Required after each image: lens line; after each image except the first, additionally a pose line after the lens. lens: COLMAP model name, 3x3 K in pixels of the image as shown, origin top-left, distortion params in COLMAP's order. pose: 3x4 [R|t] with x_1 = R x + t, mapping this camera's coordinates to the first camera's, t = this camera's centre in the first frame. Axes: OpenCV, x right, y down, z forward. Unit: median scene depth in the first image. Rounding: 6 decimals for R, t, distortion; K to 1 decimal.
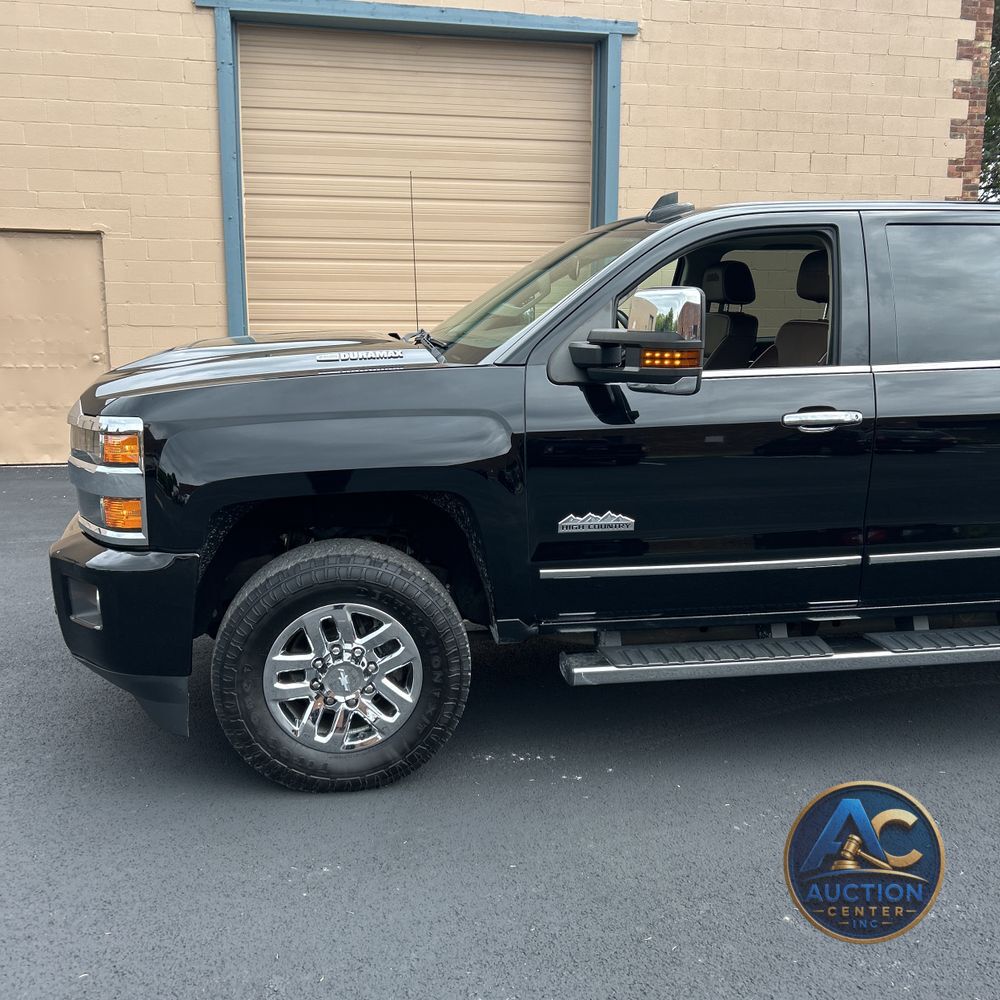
lens RADIAL K [[1014.9, 0, 481.7], [0, 1014.9, 510.7], [0, 0, 1]] dist [0.006556, 0.000000]
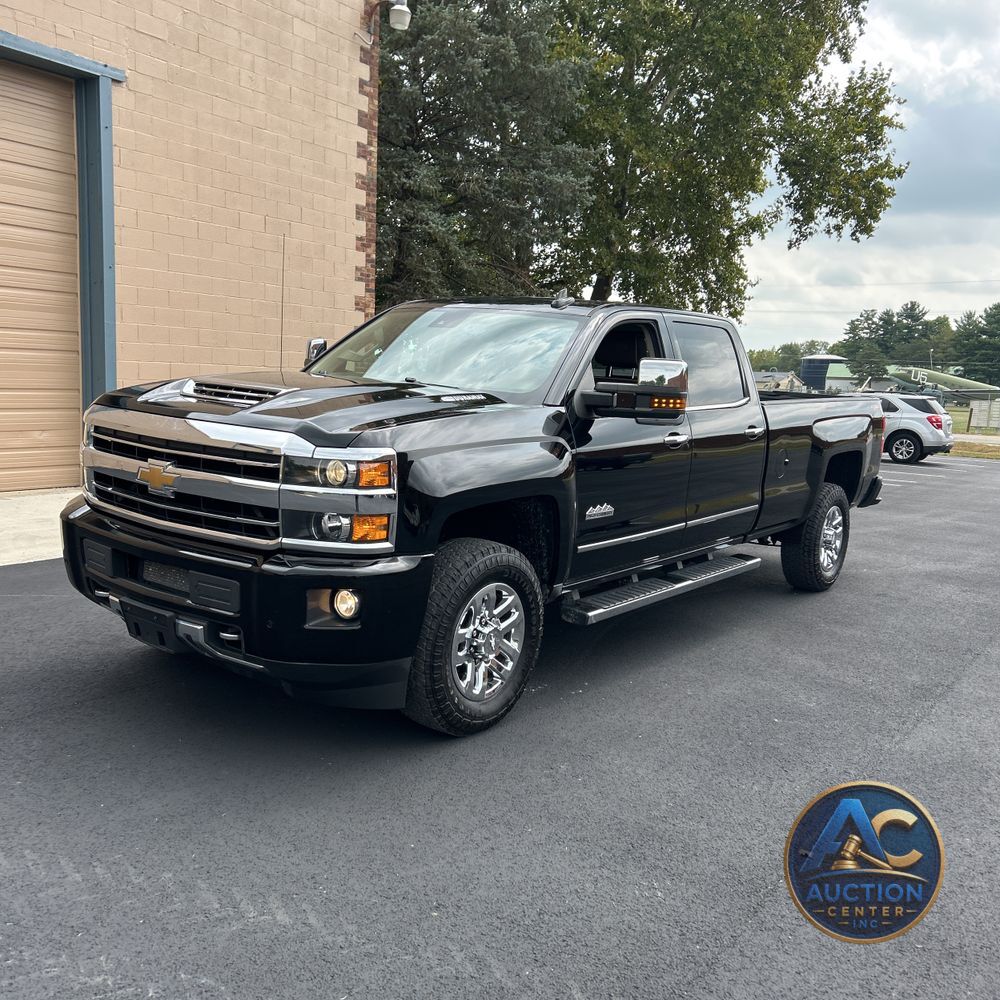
lens RADIAL K [[1014.9, 0, 502.2], [0, 1014.9, 507.0], [0, 0, 1]] dist [0.006556, 0.000000]
pose [[0.712266, -0.061991, 0.699167, -0.995958], [0.085625, 0.996327, 0.001109, -0.008598], [-0.696668, 0.059076, 0.714957, 0.035651]]
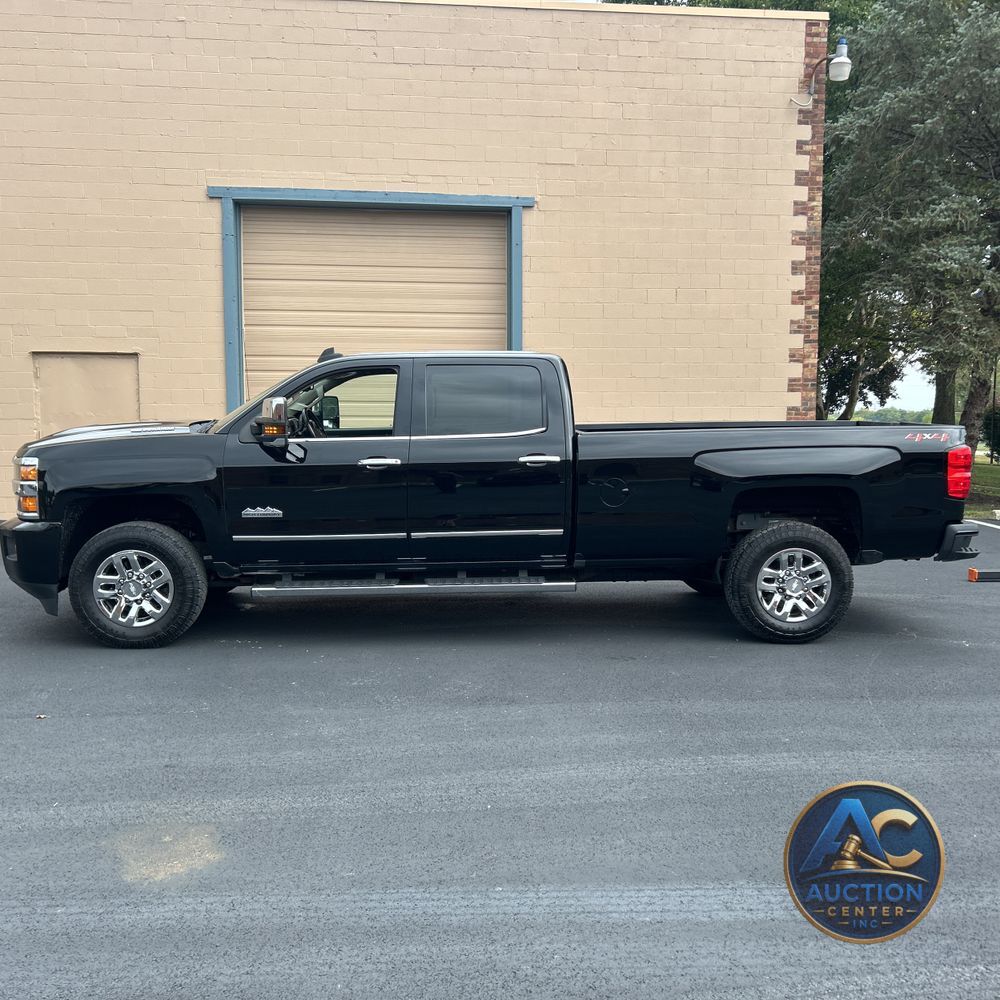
lens RADIAL K [[1014.9, 0, 509.6], [0, 1014.9, 506.9], [0, 0, 1]] dist [0.006556, 0.000000]
pose [[0.995637, 0.006040, -0.093112, 0.755230], [-0.015172, 0.995101, -0.097688, 0.180926], [0.092066, 0.098674, 0.990852, -0.895417]]
